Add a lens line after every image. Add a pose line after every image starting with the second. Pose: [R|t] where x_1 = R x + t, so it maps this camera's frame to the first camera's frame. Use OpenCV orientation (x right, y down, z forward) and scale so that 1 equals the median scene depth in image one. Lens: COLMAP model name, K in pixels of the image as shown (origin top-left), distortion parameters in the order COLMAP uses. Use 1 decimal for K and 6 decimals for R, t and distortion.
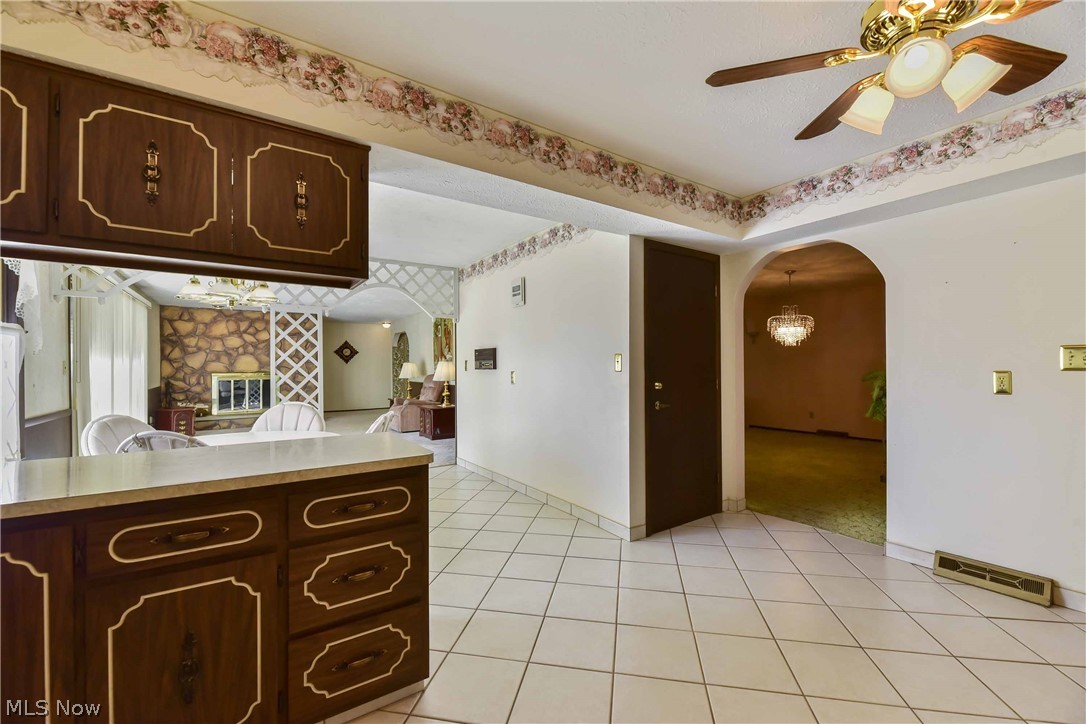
lens RADIAL K [[441.2, 0, 551.8], [0, 441.2, 363.9], [0, 0, 1]] dist [-0.001854, -0.000347]
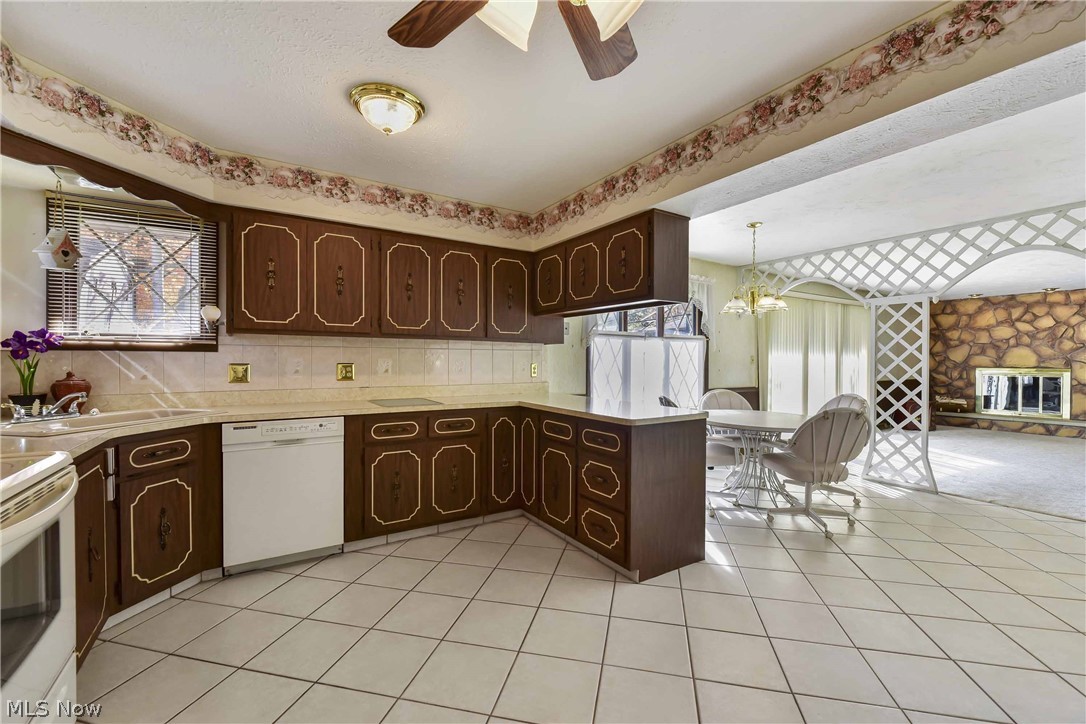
lens RADIAL K [[463.2, 0, 553.0], [0, 463.2, 362.6], [0, 0, 1]] dist [-0.005137, -0.000241]
pose [[-0.032322, 0.010964, -0.999417, 0.227180], [-0.000378, 0.999940, 0.010982, 0.000262], [0.999477, 0.000733, -0.032316, 0.143436]]
